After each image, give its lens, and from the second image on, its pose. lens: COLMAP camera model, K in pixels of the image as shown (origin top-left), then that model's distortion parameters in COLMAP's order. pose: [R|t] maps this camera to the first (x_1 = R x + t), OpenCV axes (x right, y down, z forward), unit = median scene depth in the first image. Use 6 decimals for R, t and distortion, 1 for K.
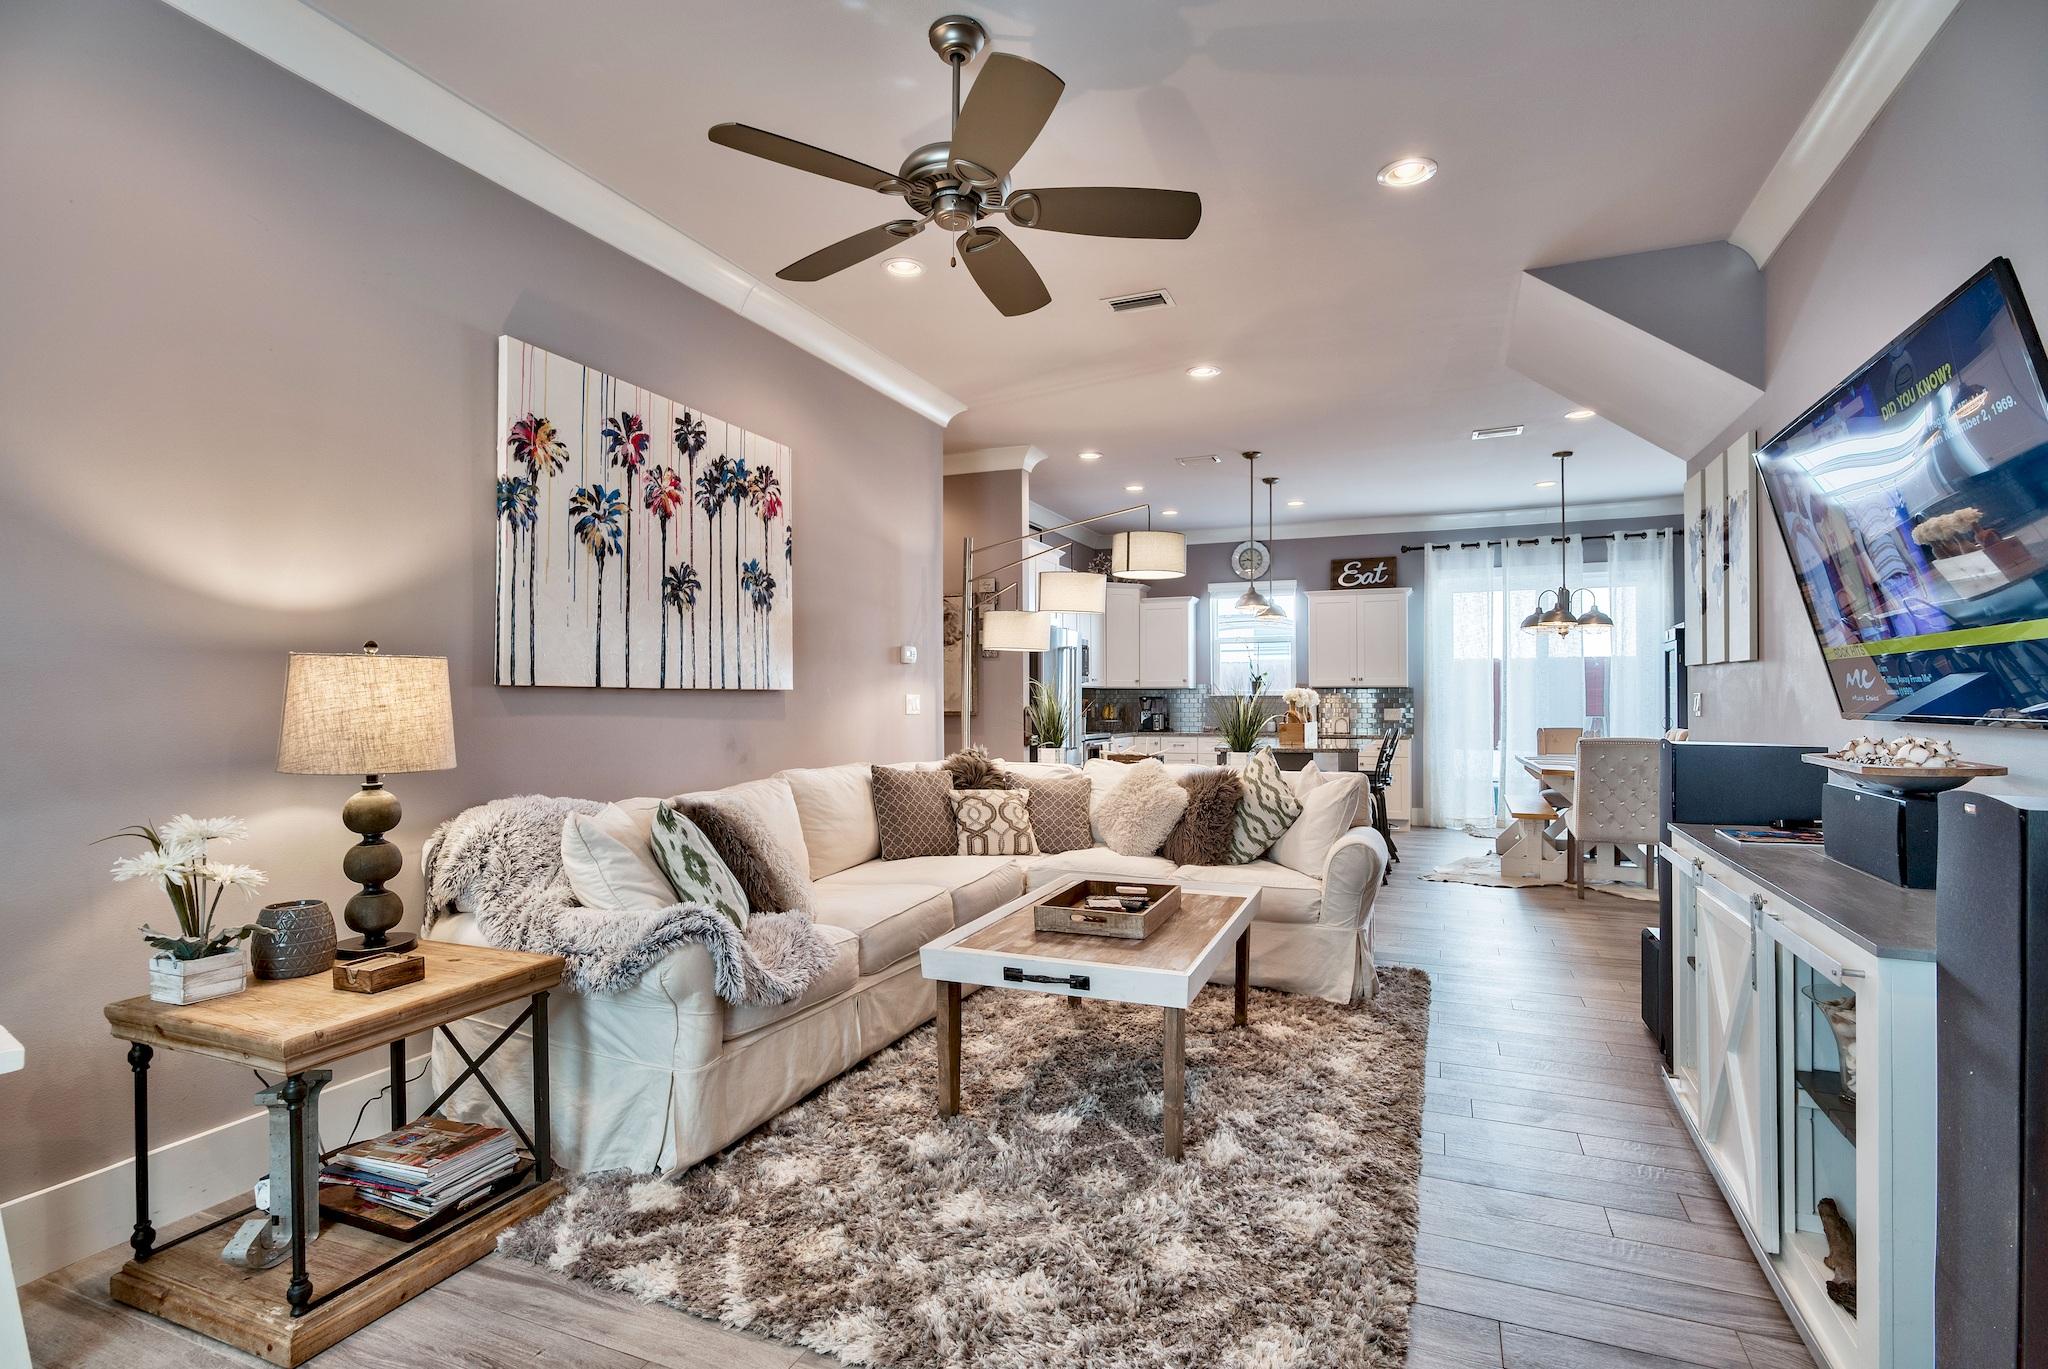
lens RADIAL K [[977.6, 0, 1032.2], [0, 977.6, 688.2], [0, 0, 1]] dist [-0.008598, -0.000020]
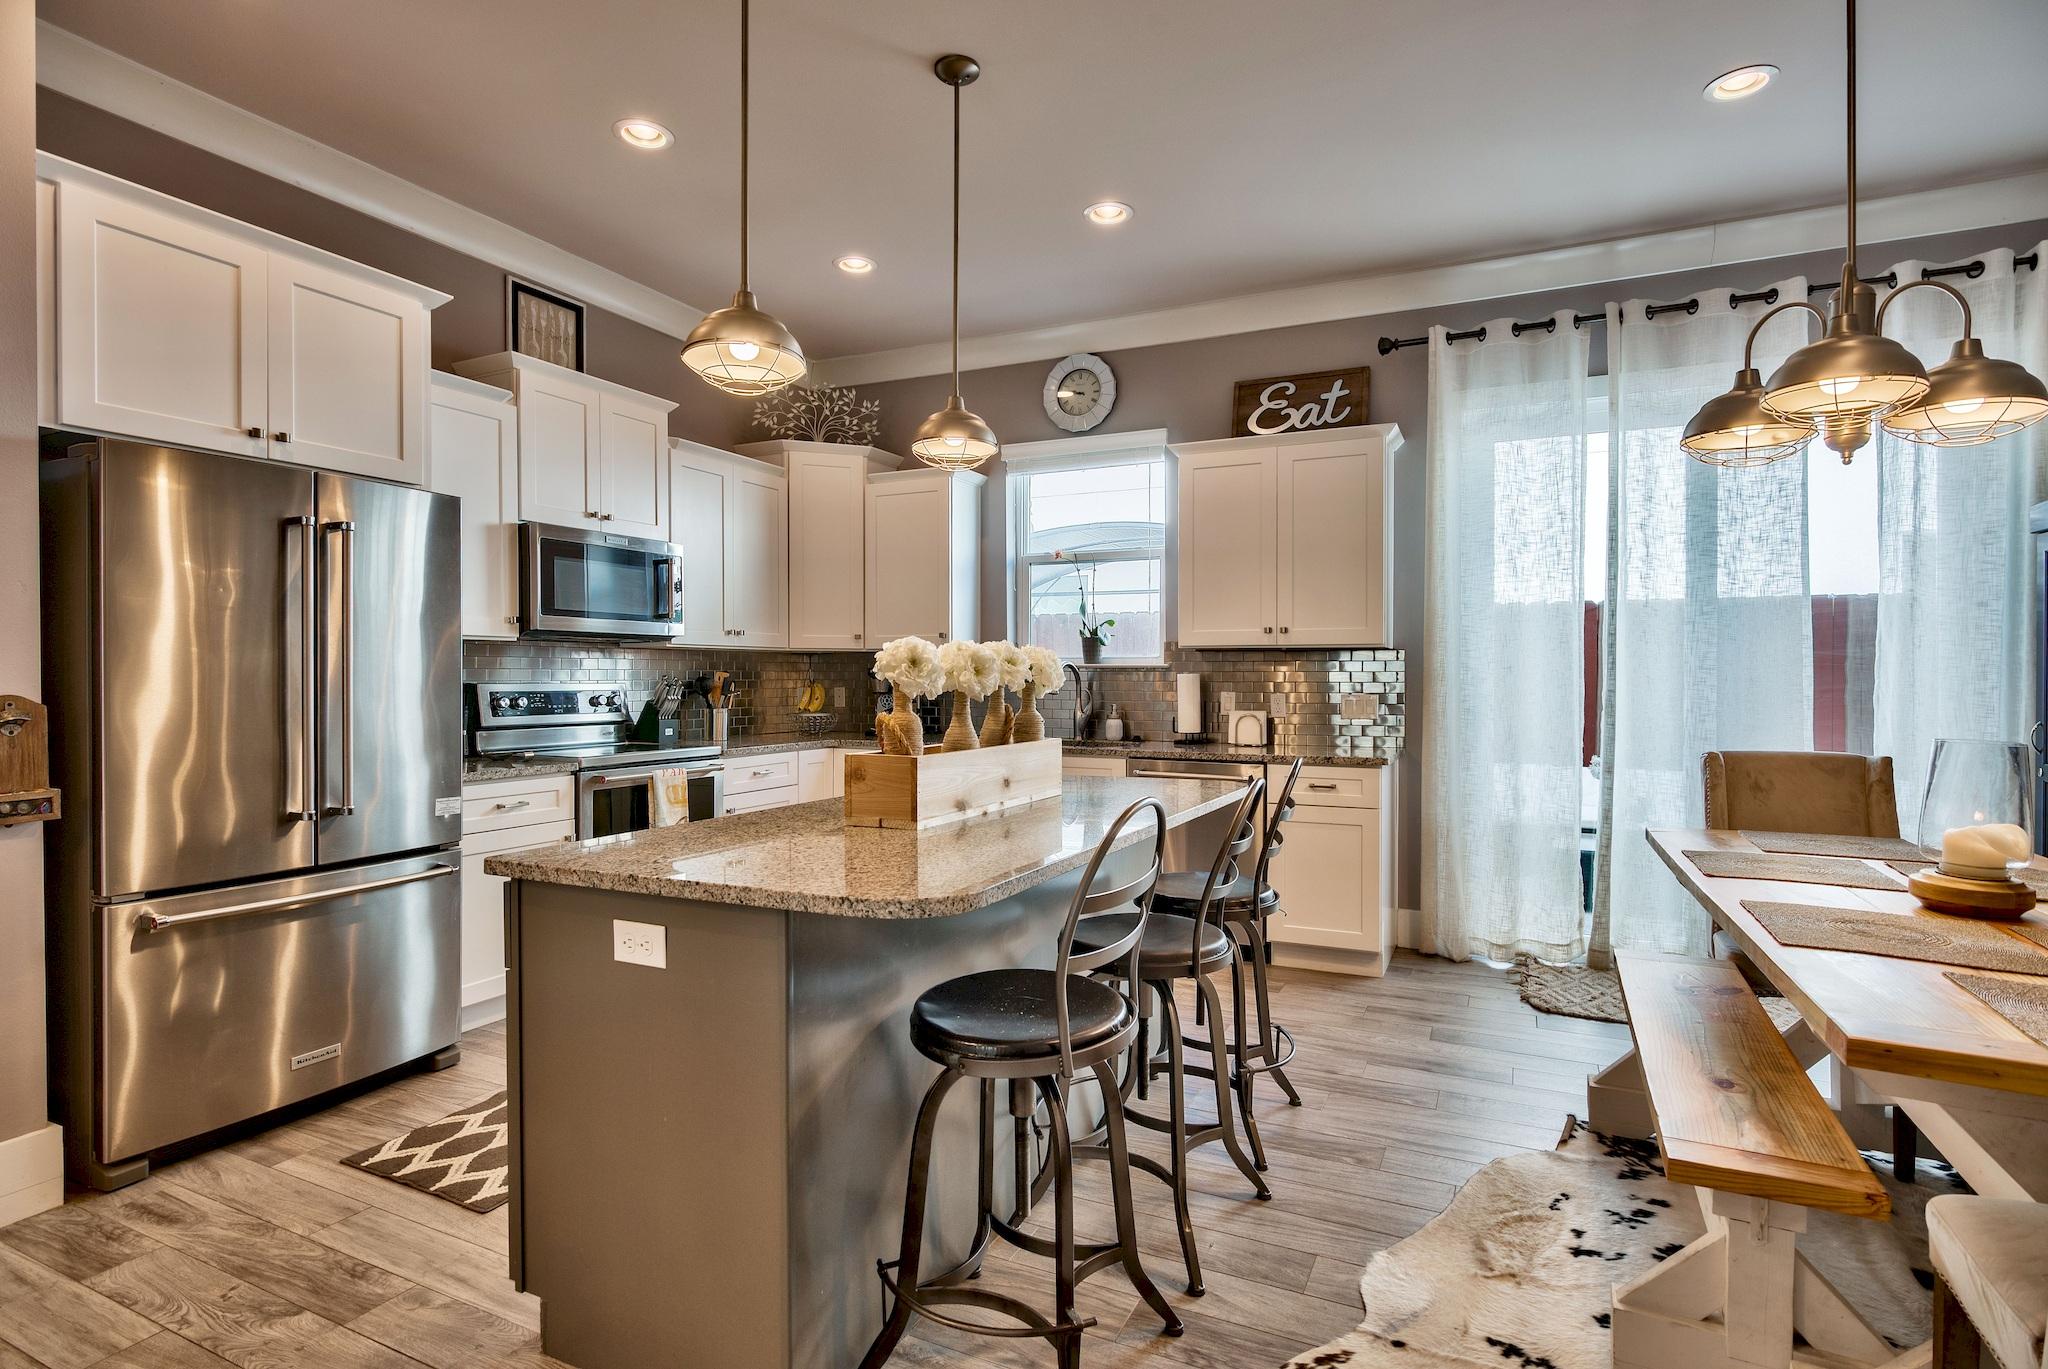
lens RADIAL K [[1033.4, 0, 997.0], [0, 1033.4, 675.1], [0, 0, 1]] dist [-0.002986, -0.001444]
pose [[0.998833, 0.004674, -0.048070, 0.441497], [-0.004018, 0.999897, 0.013747, 0.012830], [0.048129, -0.013538, 0.998749, 0.999135]]
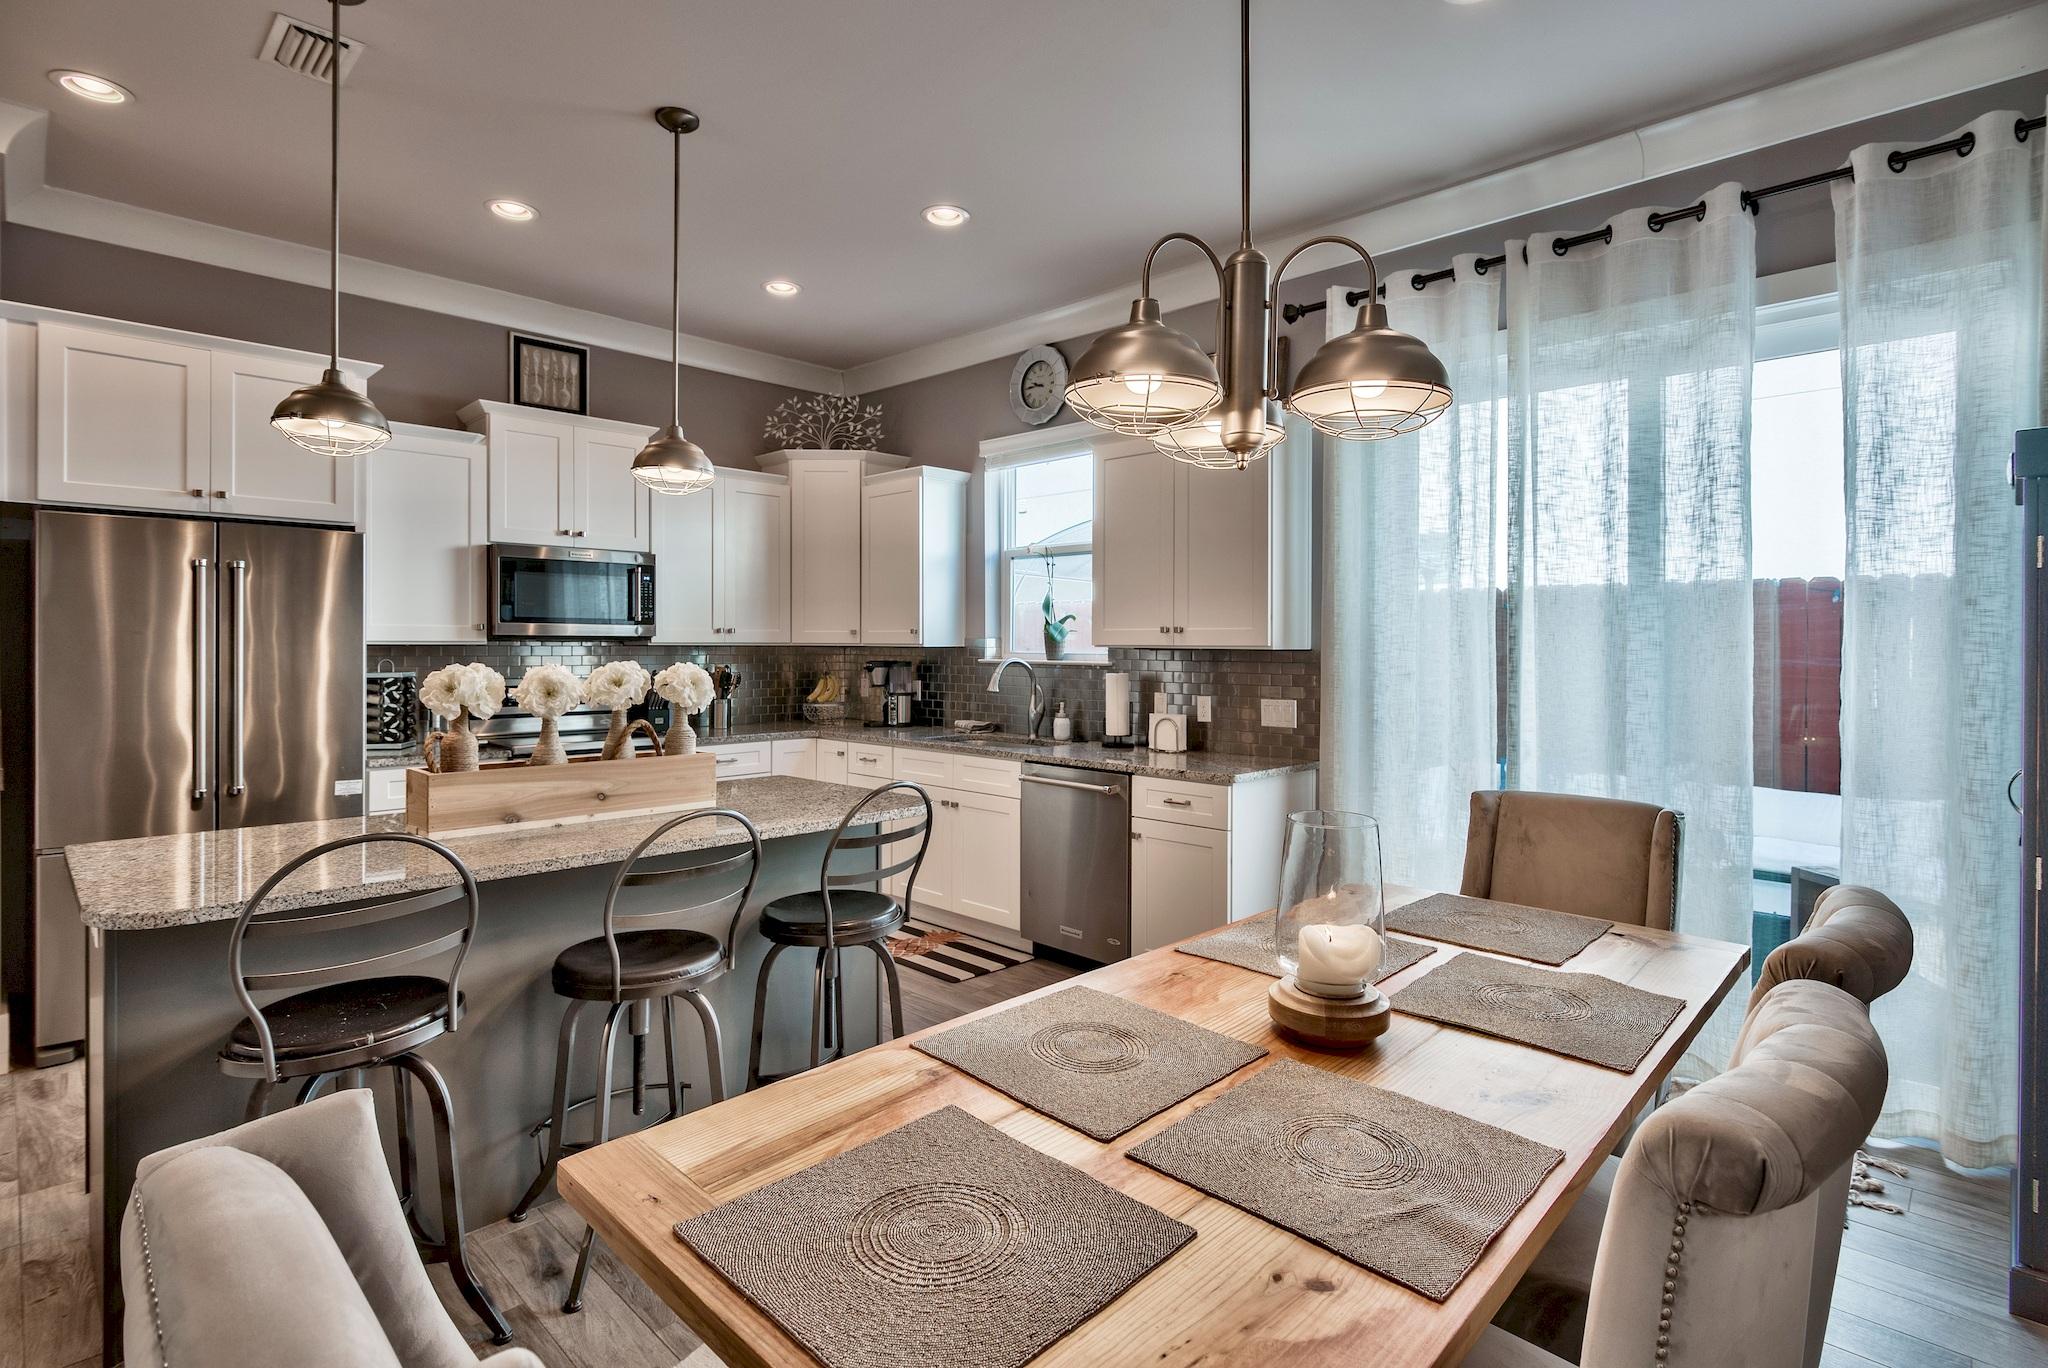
lens RADIAL K [[1022.2, 0, 998.6], [0, 1022.2, 641.4], [0, 0, 1]] dist [-0.008279, -0.000199]
pose [[0.930601, 0.003794, -0.366016, 0.845684], [0.000076, 0.999944, 0.010557, -0.016678], [0.366036, -0.009852, 0.930549, 1.094568]]
